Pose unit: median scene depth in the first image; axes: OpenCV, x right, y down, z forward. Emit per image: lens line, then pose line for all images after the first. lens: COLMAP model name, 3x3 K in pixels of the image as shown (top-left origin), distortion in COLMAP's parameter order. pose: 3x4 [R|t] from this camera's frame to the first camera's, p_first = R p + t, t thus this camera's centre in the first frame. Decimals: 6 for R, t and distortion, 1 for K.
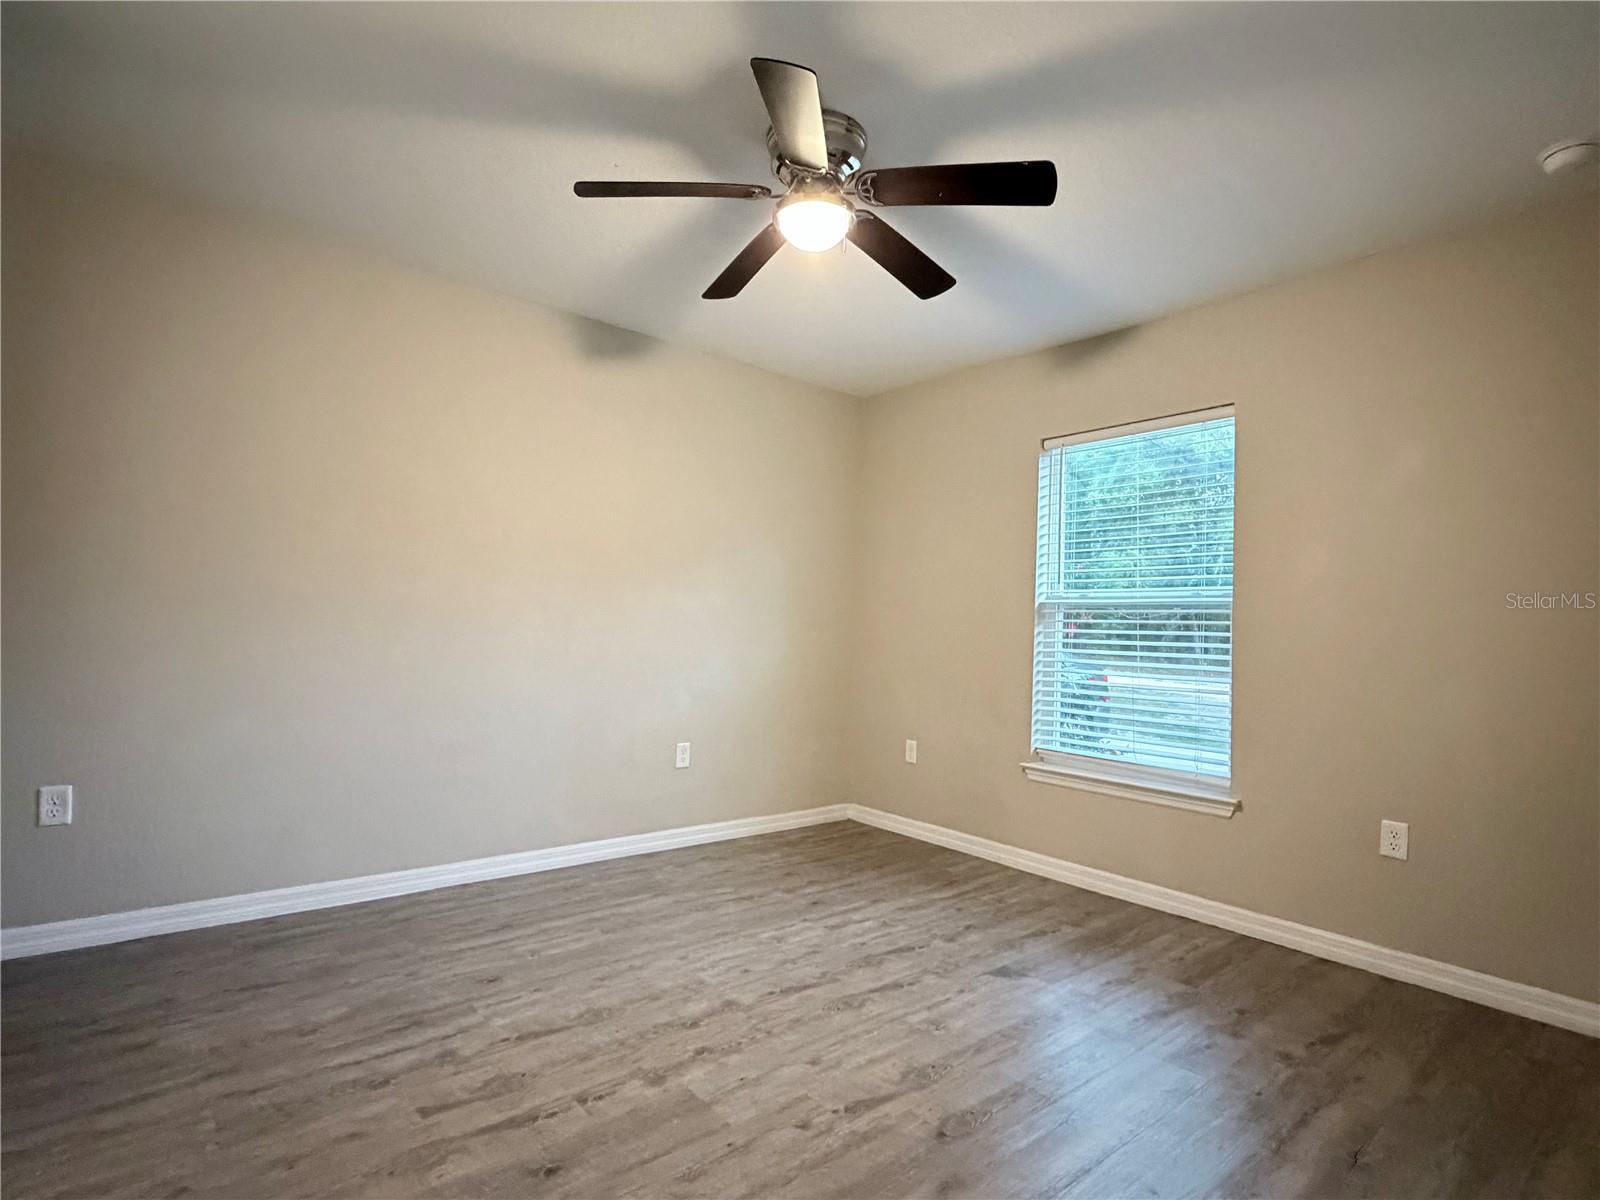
lens RADIAL K [[806.8, 0, 795.6], [0, 806.8, 604.7], [0, 0, 1]] dist [-0.000617, 0.000979]
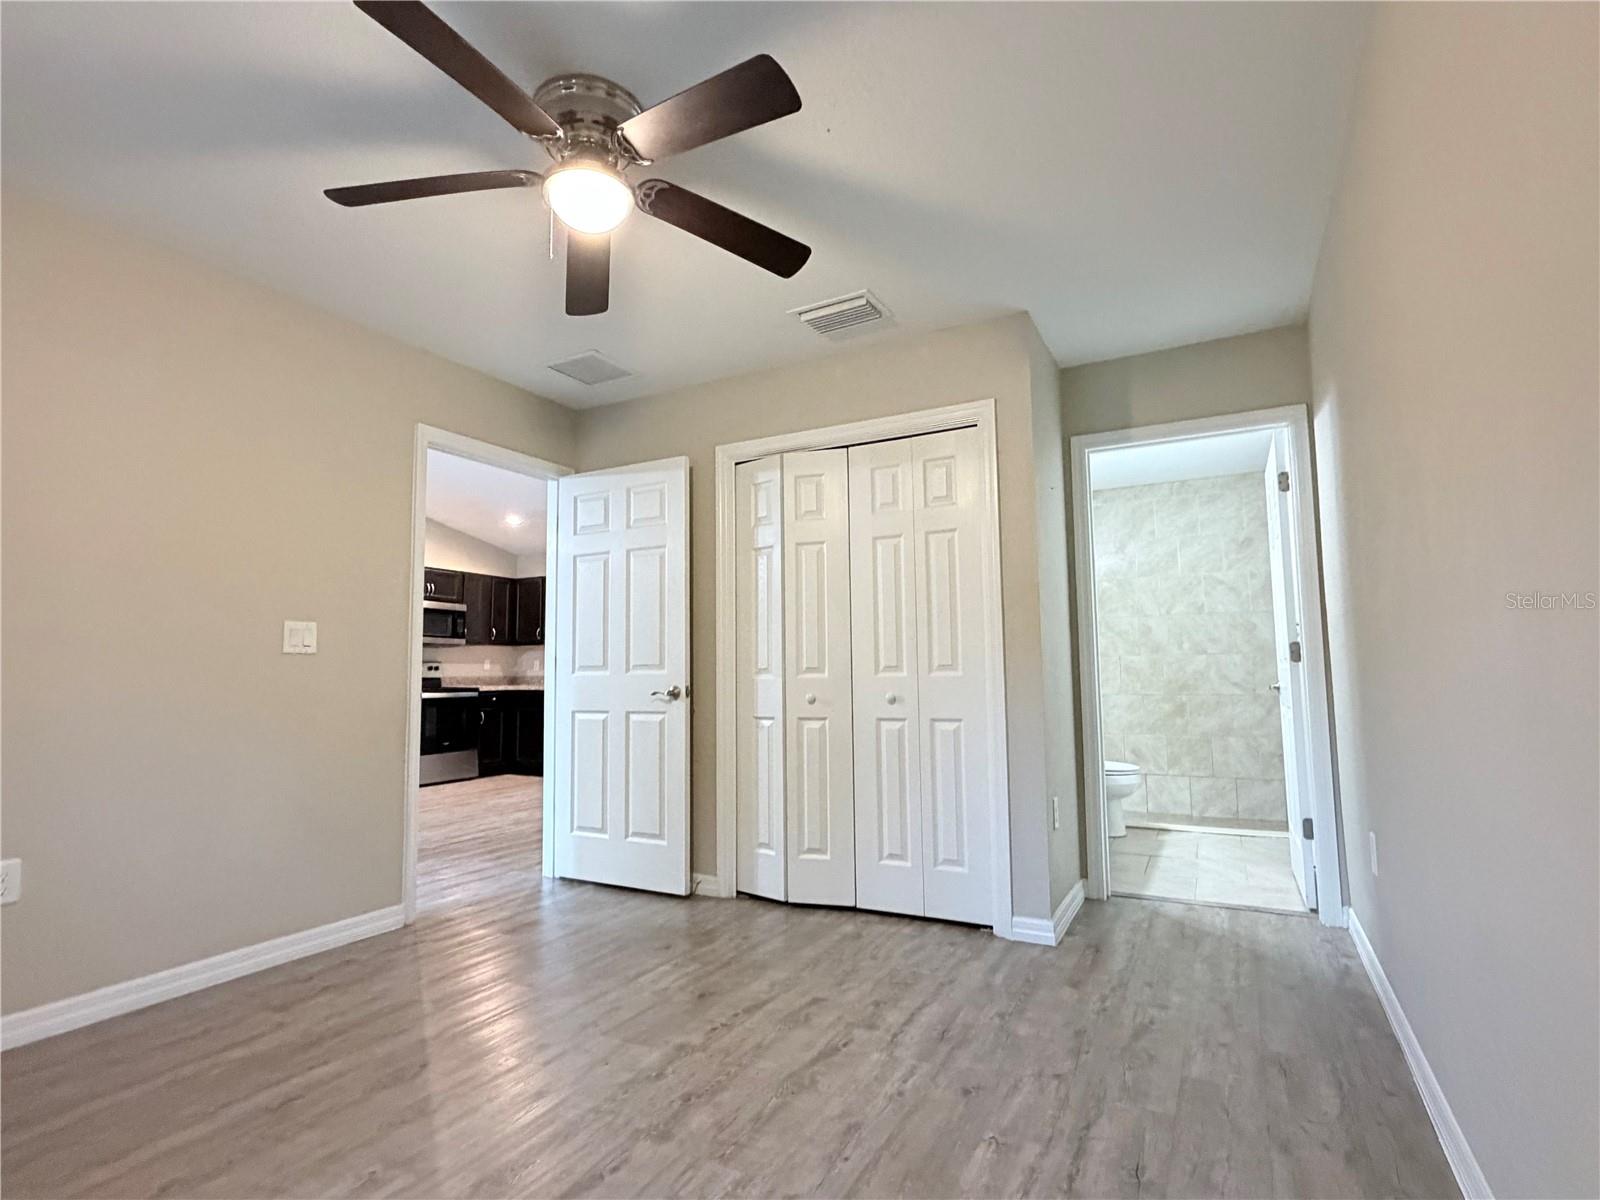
lens RADIAL K [[809.7, 0, 800.0], [0, 809.7, 600.0], [0, 0, 1]] dist [-0.000113, 0.000103]
pose [[-0.924460, -0.060865, -0.376390, 0.127335], [-0.011525, 0.991186, -0.131974, 0.096201], [0.381105, -0.117667, -0.917013, 1.946438]]
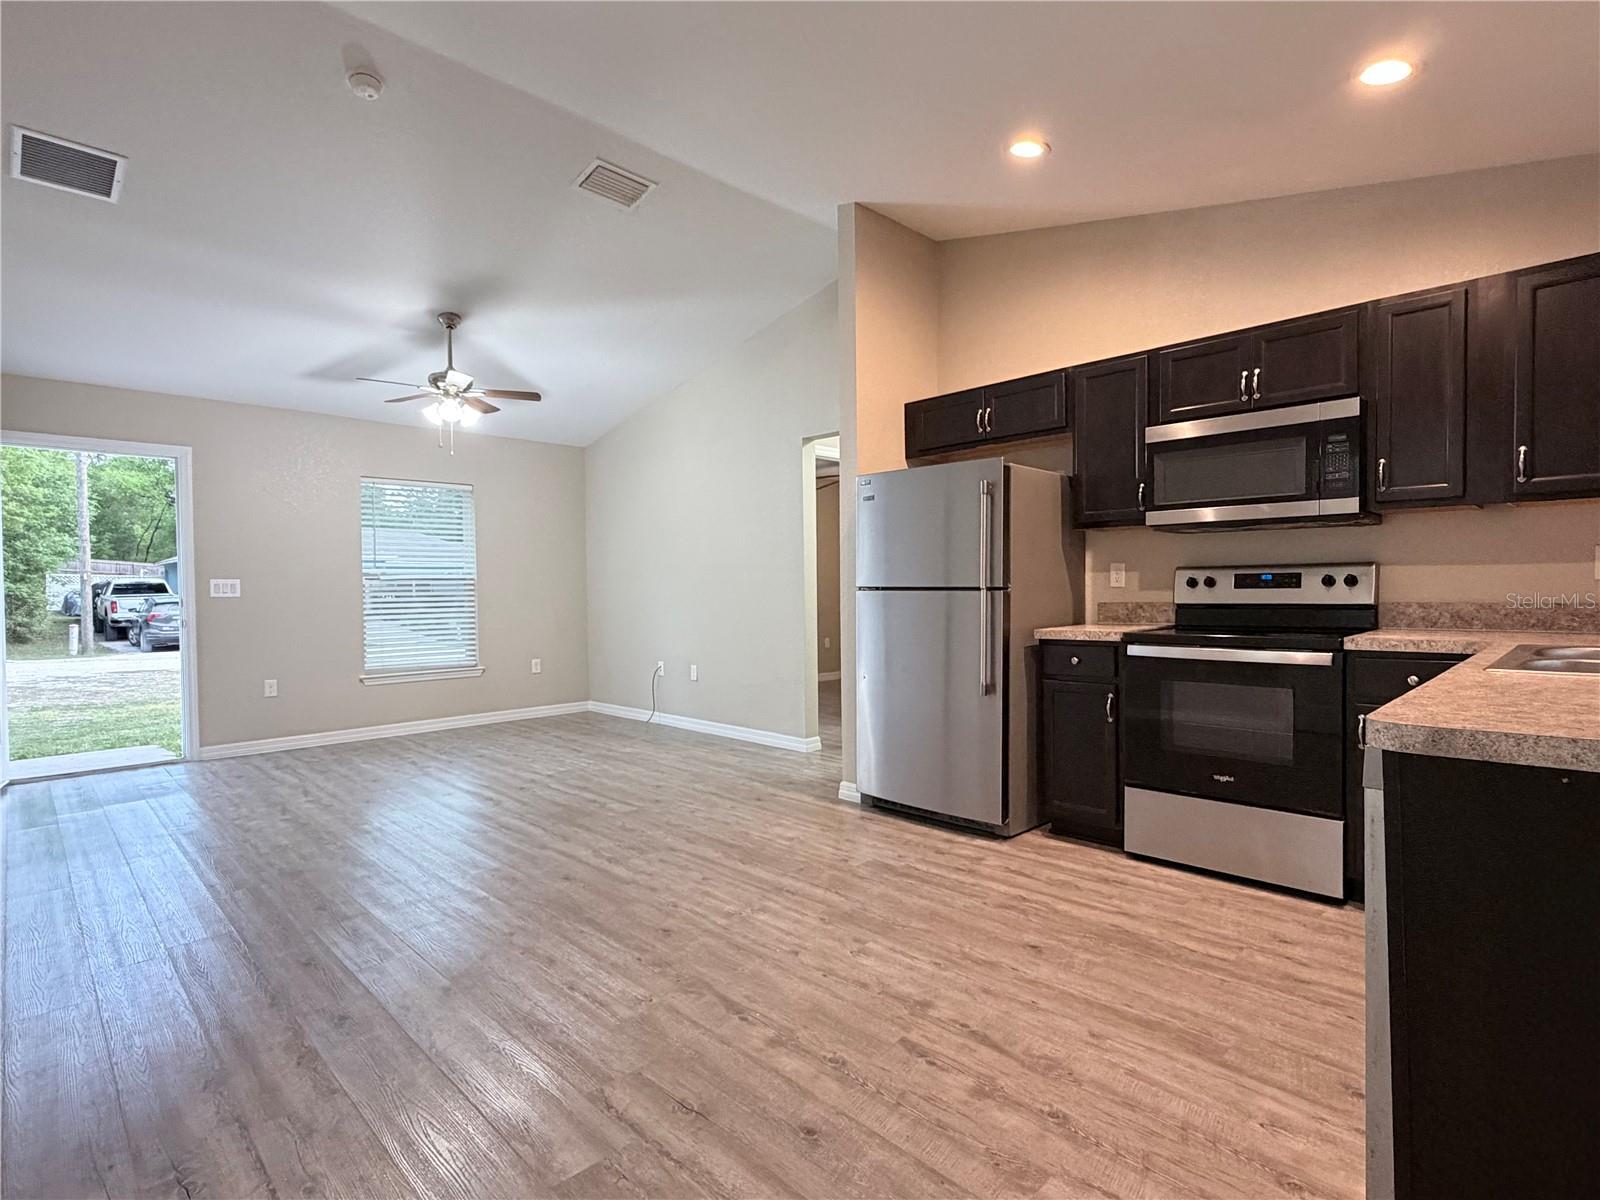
lens RADIAL K [[806.8, 0, 795.6], [0, 806.8, 604.7], [0, 0, 1]] dist [-0.000617, 0.000979]
pose [[-0.076971, -0.056703, 0.995420, 0.046435], [-0.023194, 0.998213, 0.055068, 0.084504], [-0.996764, -0.018849, -0.078149, 1.743466]]
